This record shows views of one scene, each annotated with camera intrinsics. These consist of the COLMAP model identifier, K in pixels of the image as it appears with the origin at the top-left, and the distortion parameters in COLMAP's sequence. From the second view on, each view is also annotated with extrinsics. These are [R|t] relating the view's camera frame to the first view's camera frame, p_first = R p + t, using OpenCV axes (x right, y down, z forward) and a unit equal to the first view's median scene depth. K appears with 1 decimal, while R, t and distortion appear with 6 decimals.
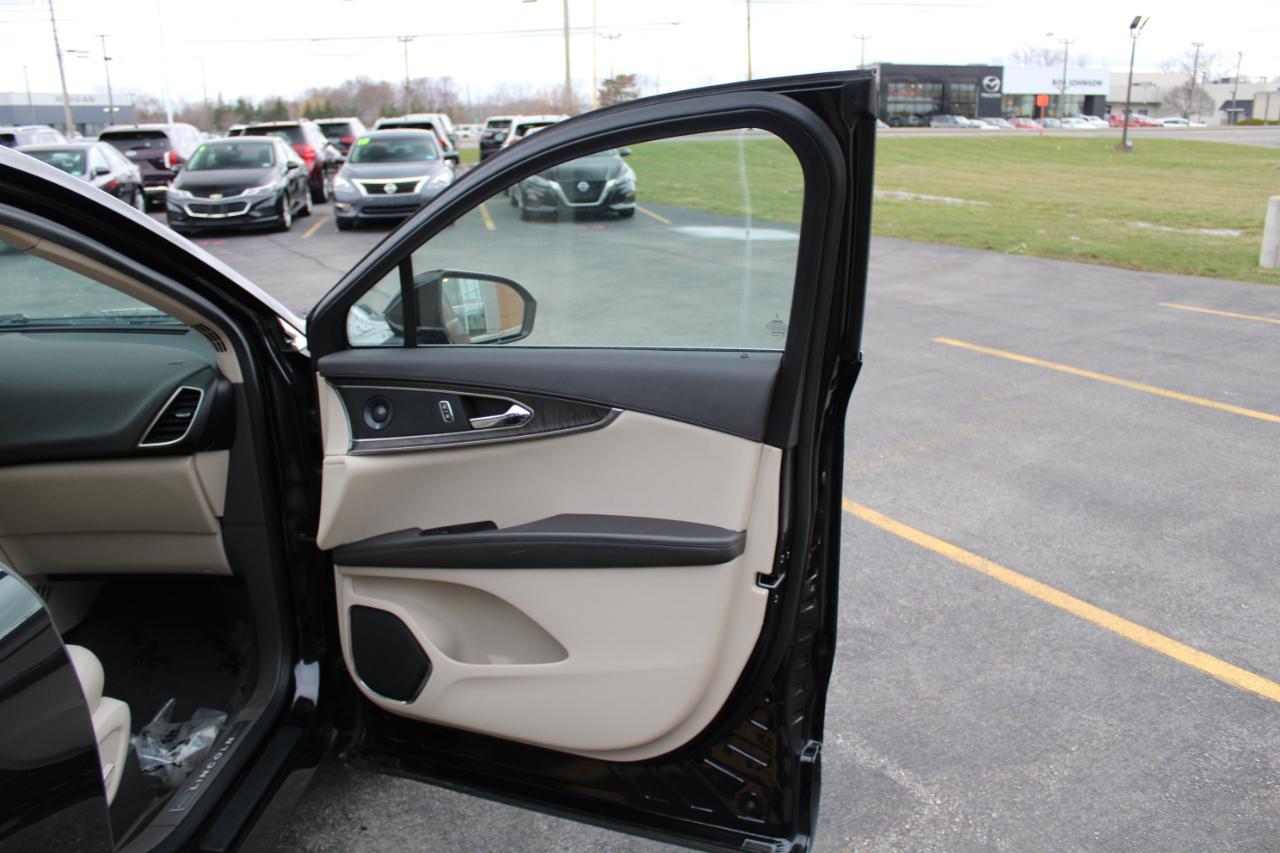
lens RADIAL K [[1044.9, 0, 630.6], [0, 1044.9, 417.1], [0, 0, 1]] dist [-0.128637, 0.081683]
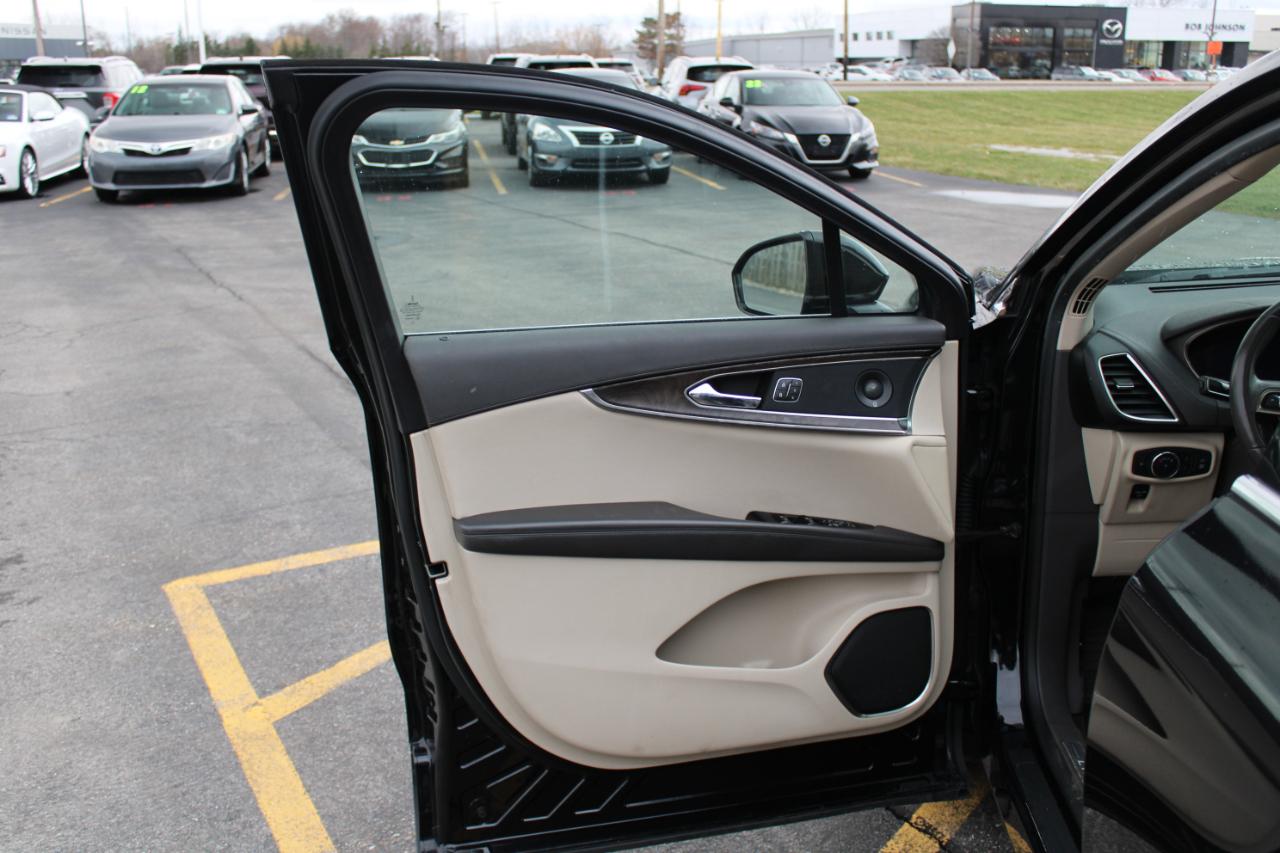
lens RADIAL K [[1232.2, 0, 636.4], [0, 1232.2, 406.5], [0, 0, 1]] dist [-0.079253, 0.000000]
pose [[0.999846, 0.014586, -0.009782, -0.127190], [-0.014680, 0.999846, -0.009628, 0.003294], [0.009640, 0.009770, 0.999906, 0.005181]]
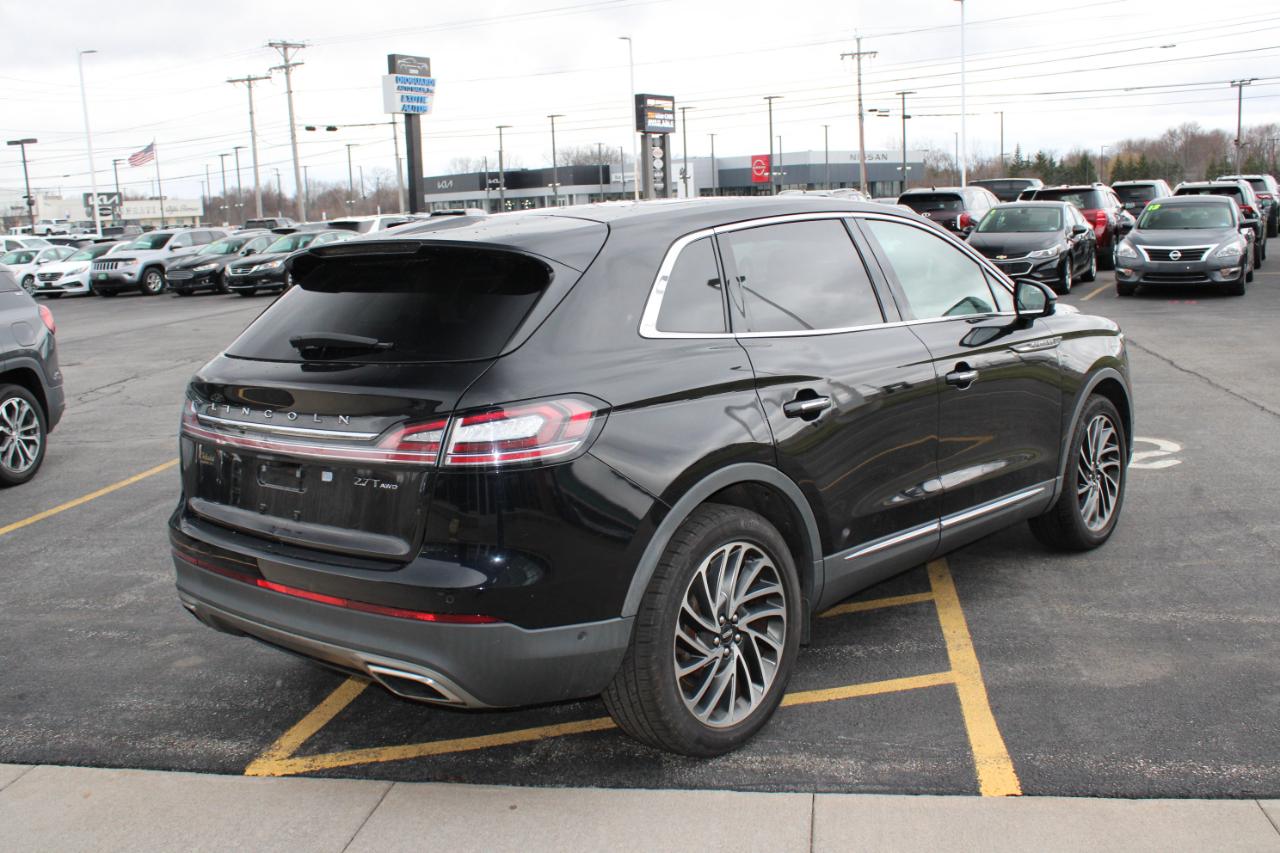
lens RADIAL K [[1232.2, 0, 643.0], [0, 1232.2, 425.0], [0, 0, 1]] dist [-0.079253, 0.000000]
pose [[0.789123, 0.094630, -0.606903, 0.053369], [-0.144264, 0.988976, -0.033374, 0.032286], [0.597054, 0.113891, 0.794075, -0.129213]]
